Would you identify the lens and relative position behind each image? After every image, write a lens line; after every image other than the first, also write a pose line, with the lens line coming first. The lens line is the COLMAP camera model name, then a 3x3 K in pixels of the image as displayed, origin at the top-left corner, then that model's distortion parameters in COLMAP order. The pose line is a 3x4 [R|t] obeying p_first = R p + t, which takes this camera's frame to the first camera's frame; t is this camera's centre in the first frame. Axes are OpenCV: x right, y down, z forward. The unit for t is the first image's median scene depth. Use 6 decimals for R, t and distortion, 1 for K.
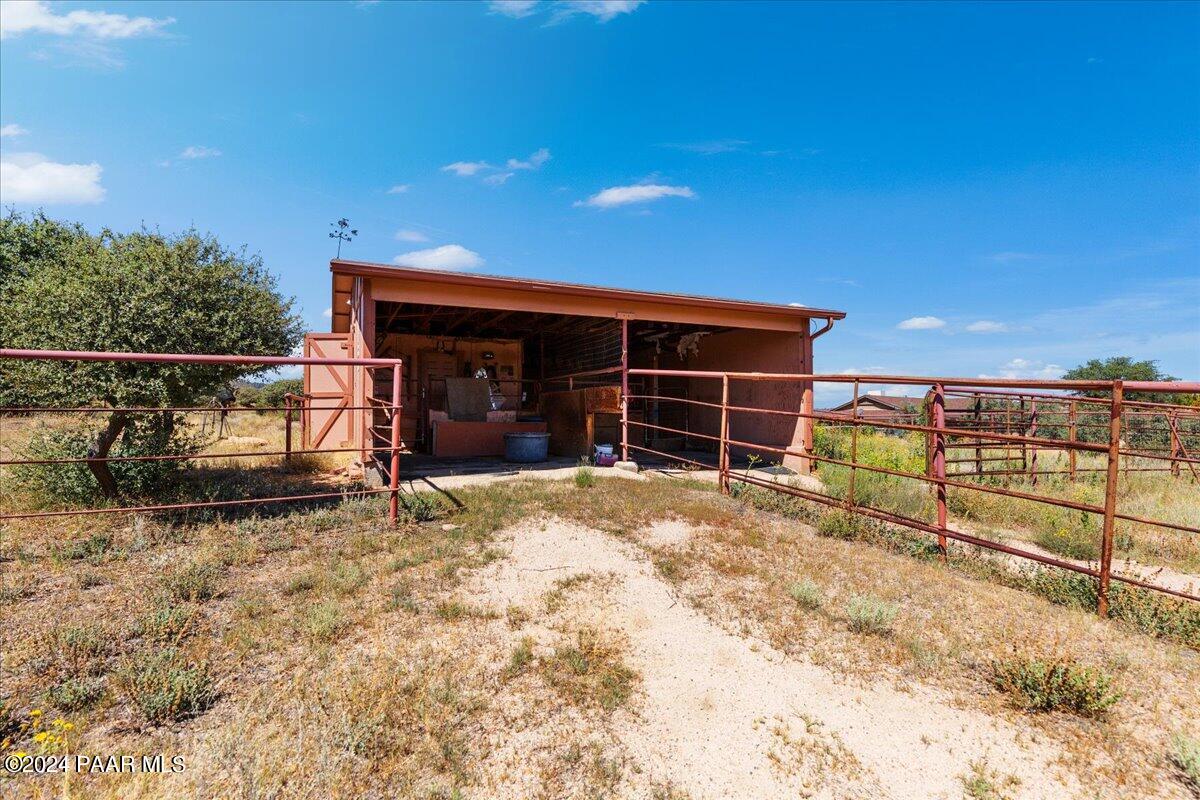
lens RADIAL K [[584.6, 0, 600.0], [0, 584.6, 400.0], [0, 0, 1]] dist [0.000378, 0.000129]
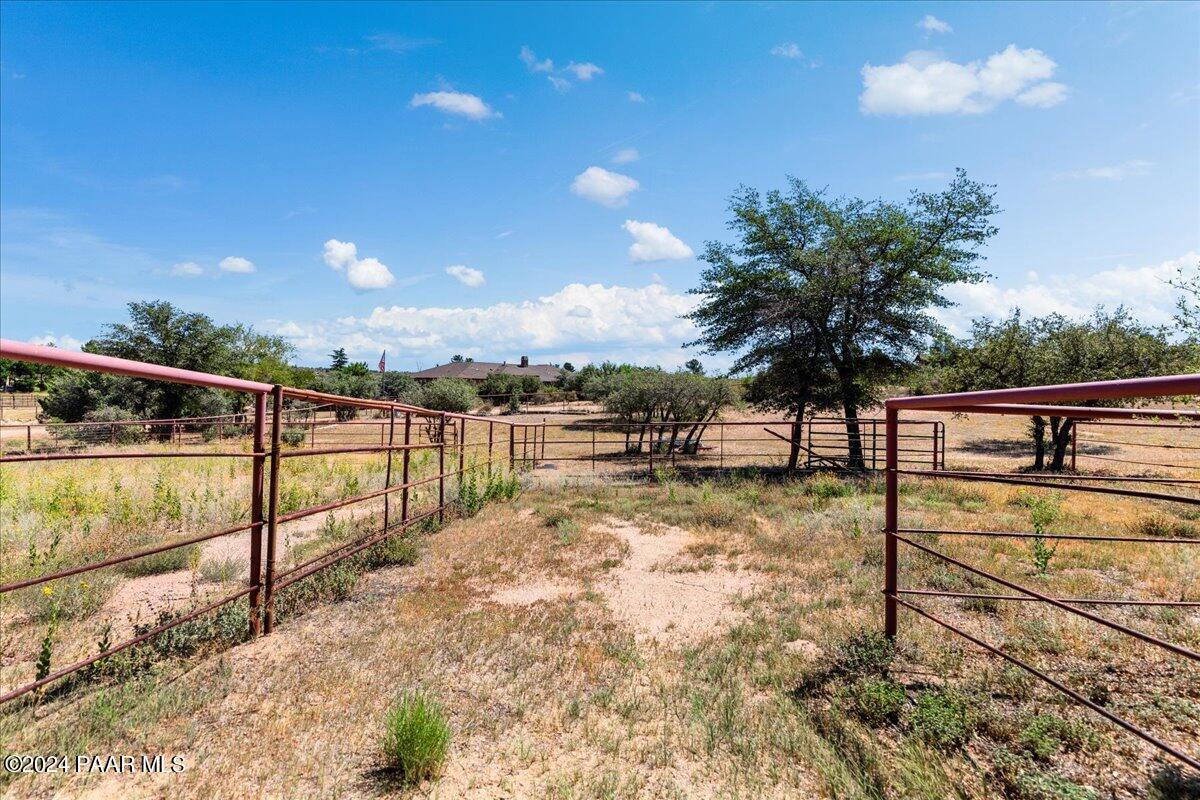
lens RADIAL K [[584.6, 0, 600.0], [0, 584.6, 400.0], [0, 0, 1]] dist [0.000378, 0.000129]
pose [[-0.902603, -0.030576, 0.429386, -0.343390], [-0.035511, 0.999363, -0.003484, -0.058741], [-0.429006, -0.018393, -0.903114, 1.823543]]
